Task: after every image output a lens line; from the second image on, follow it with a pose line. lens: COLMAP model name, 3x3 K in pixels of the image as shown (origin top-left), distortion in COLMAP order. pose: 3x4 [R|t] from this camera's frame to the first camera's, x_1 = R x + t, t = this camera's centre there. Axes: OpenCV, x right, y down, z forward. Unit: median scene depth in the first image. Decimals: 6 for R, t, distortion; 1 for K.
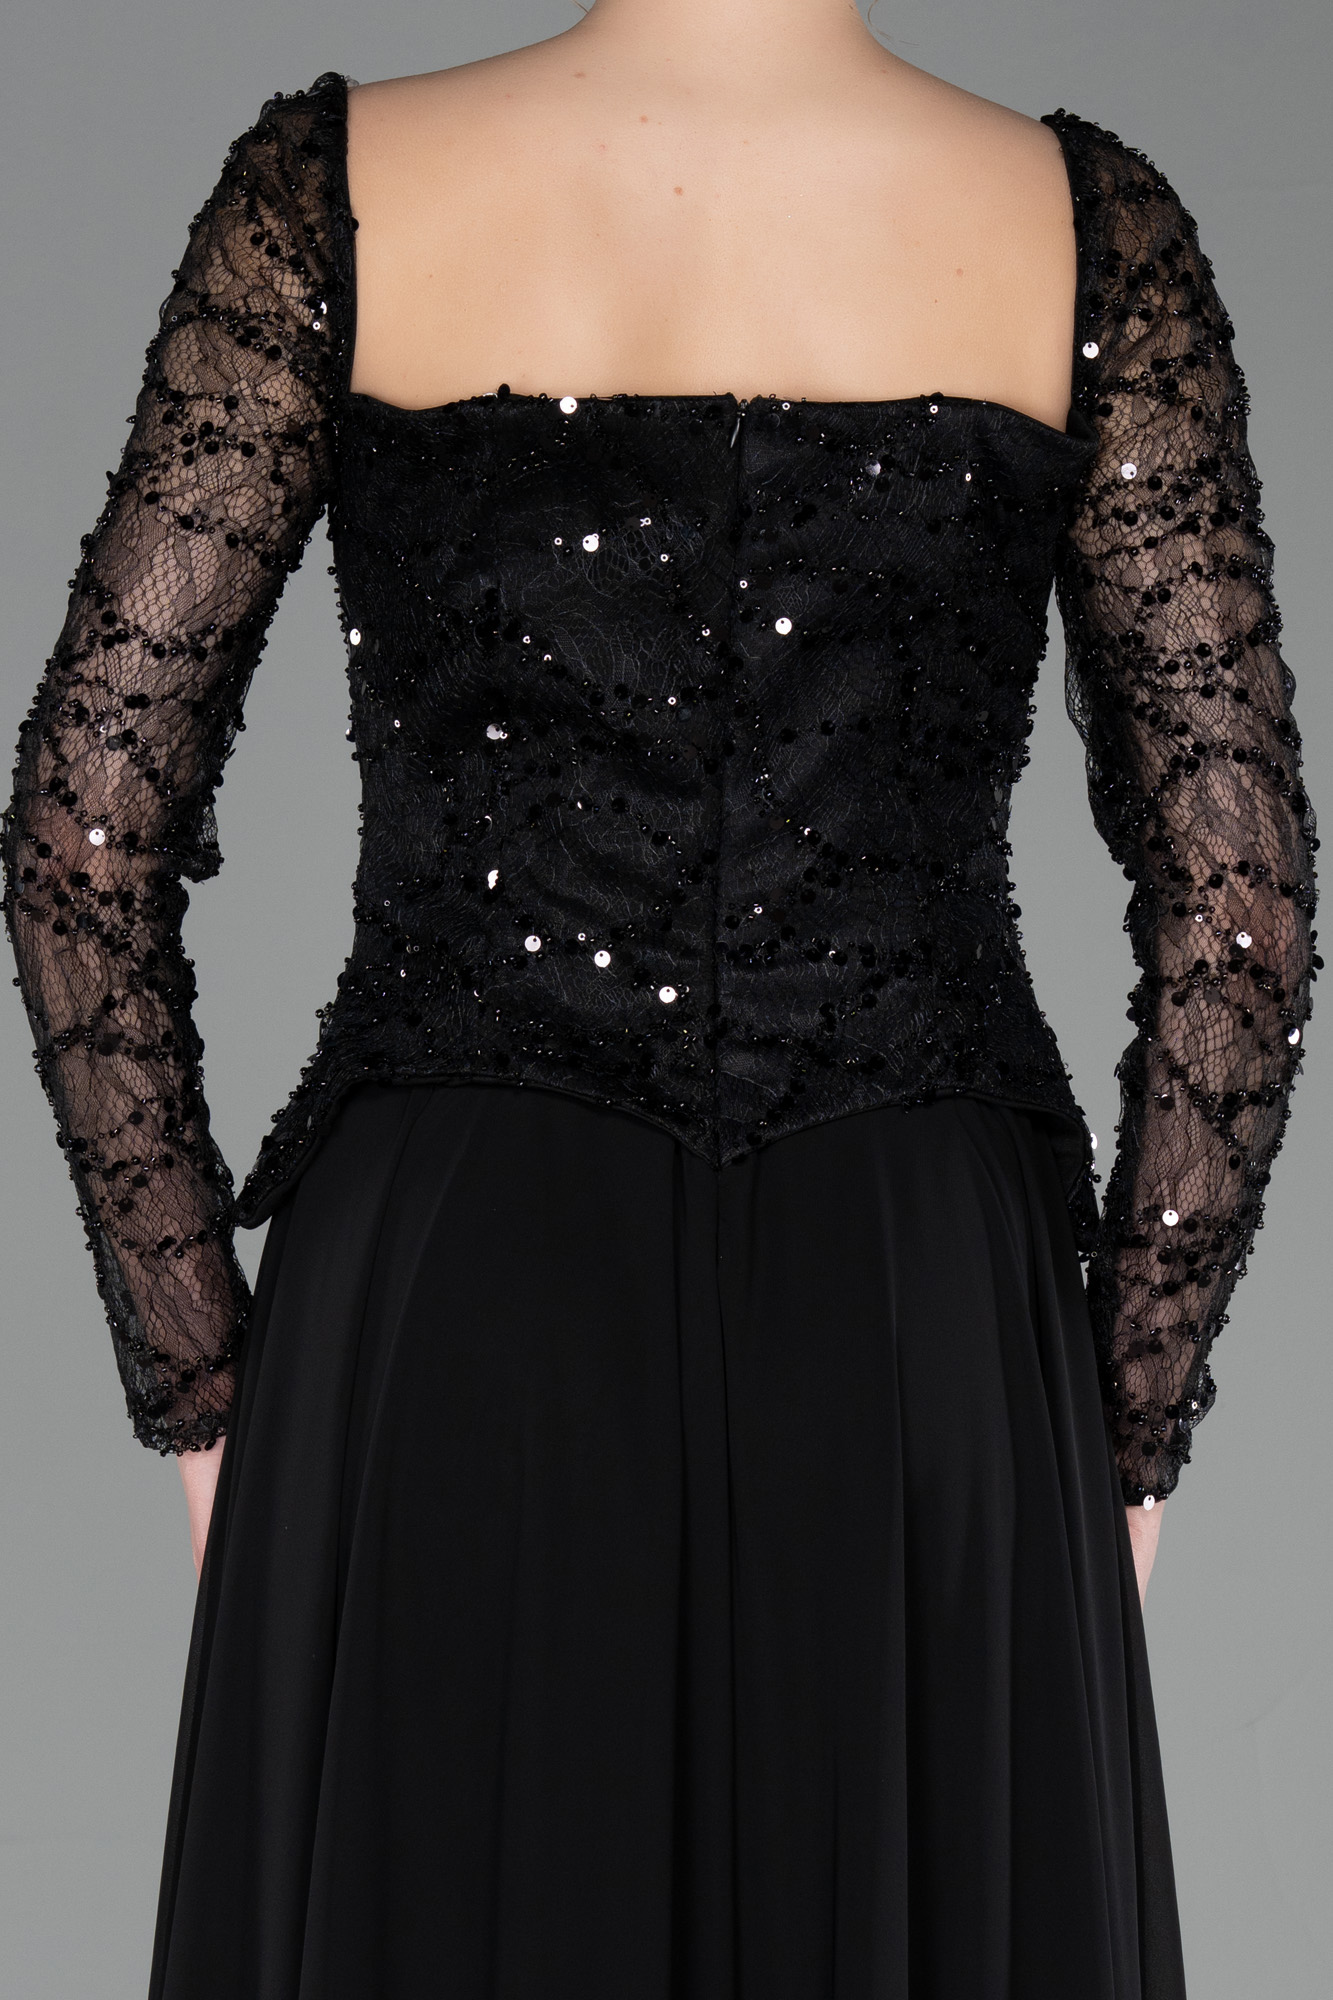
lens RADIAL K [[4833.7, 0, 666.5], [0, 4833.7, 1000.0], [0, 0, 1]] dist [0.981005, 0.051420]
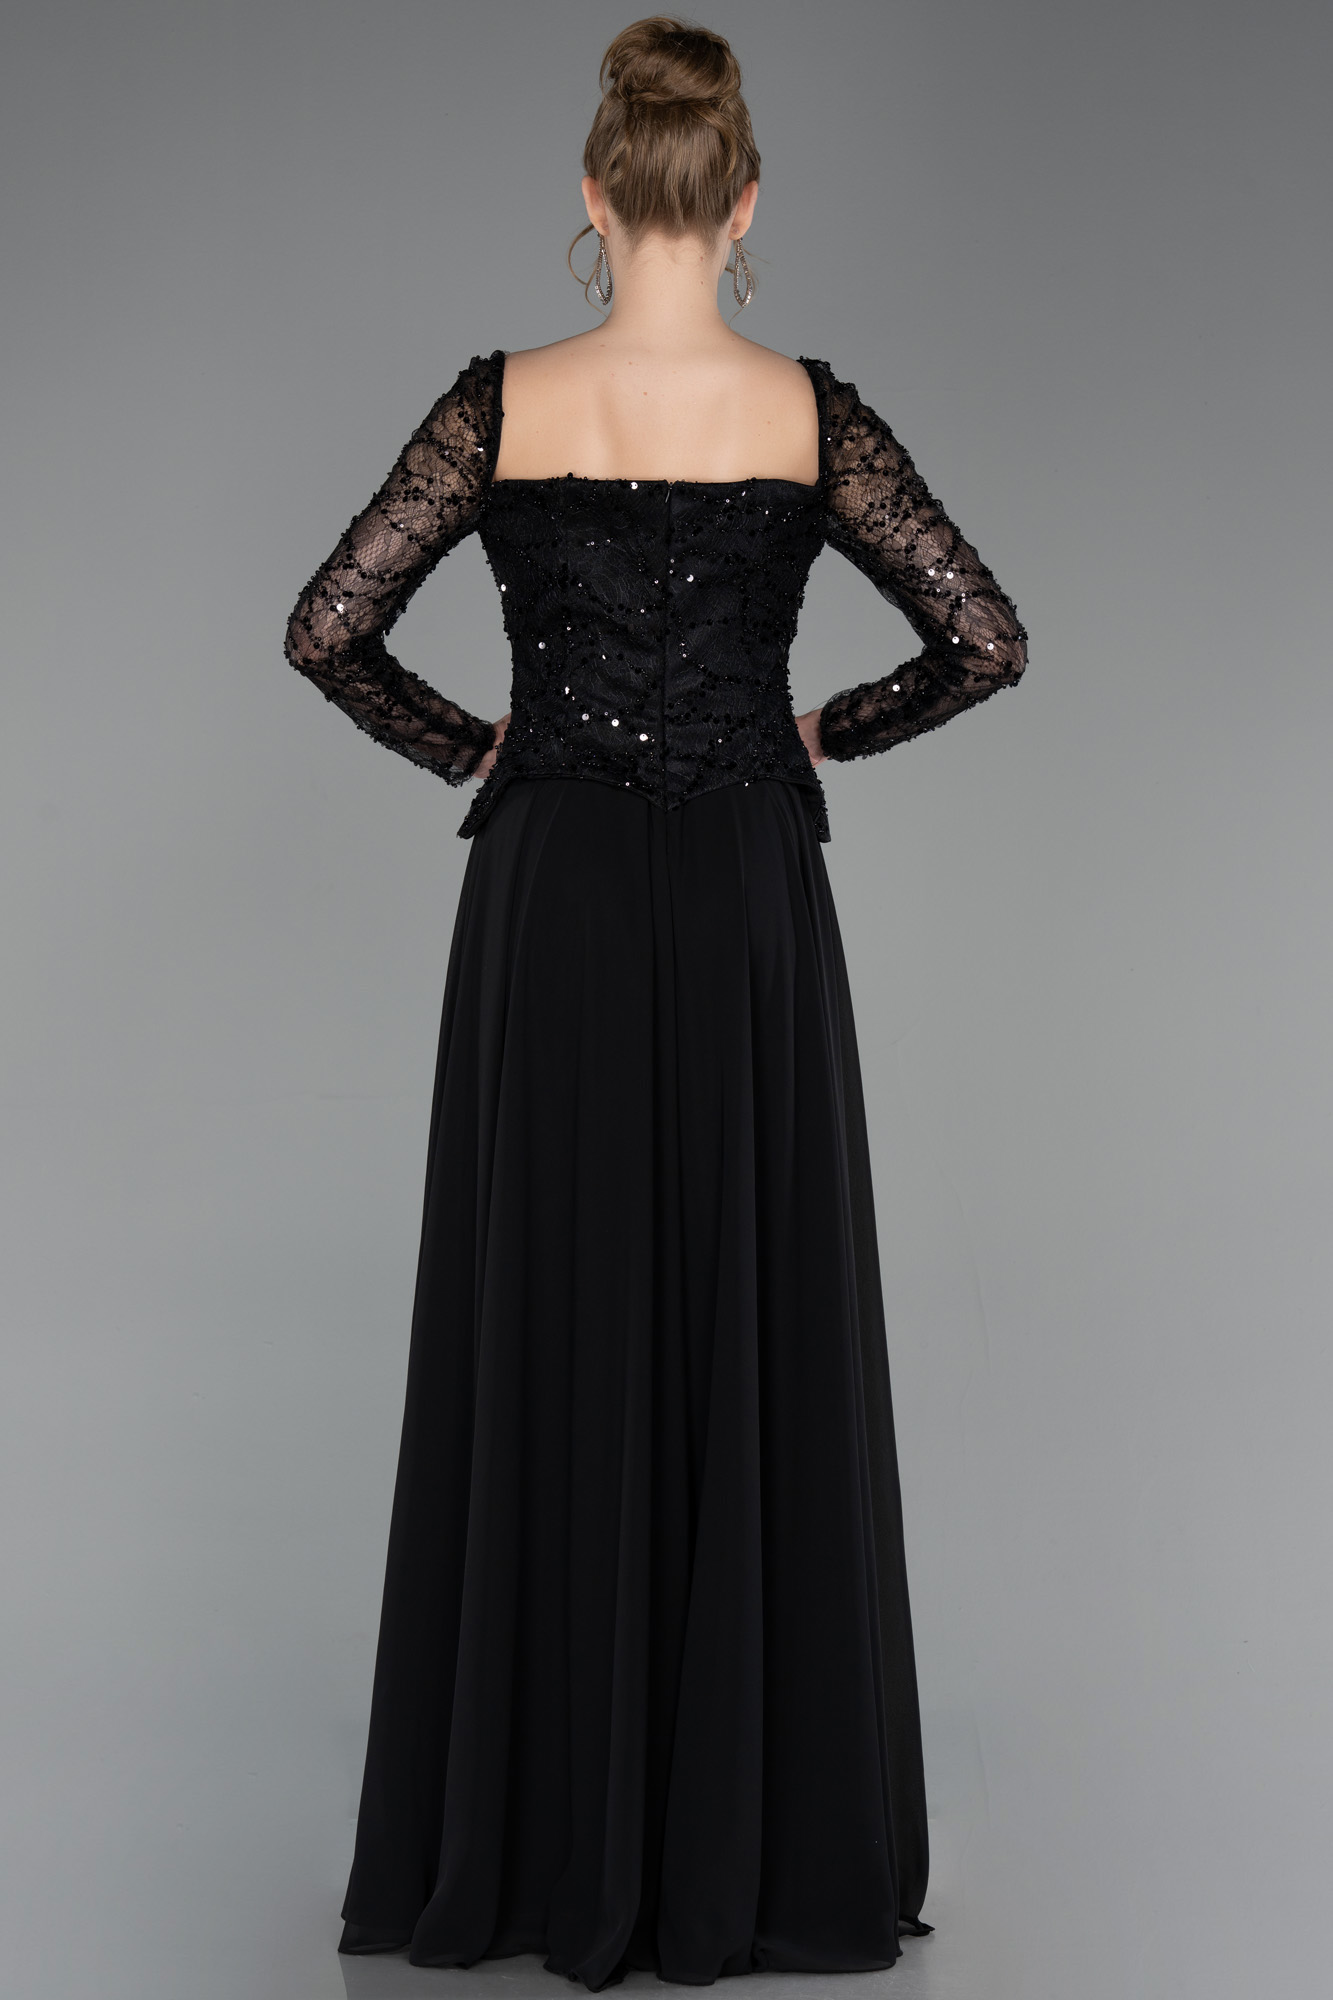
lens RADIAL K [[4833.7, 0, 666.5], [0, 4833.7, 1000.0], [0, 0, 1]] dist [0.981005, 0.051420]
pose [[0.999809, -0.019550, 0.000540, 0.007569], [0.019521, 0.999239, 0.033761, 0.046588], [-0.001200, -0.033744, 0.999430, -1.349611]]
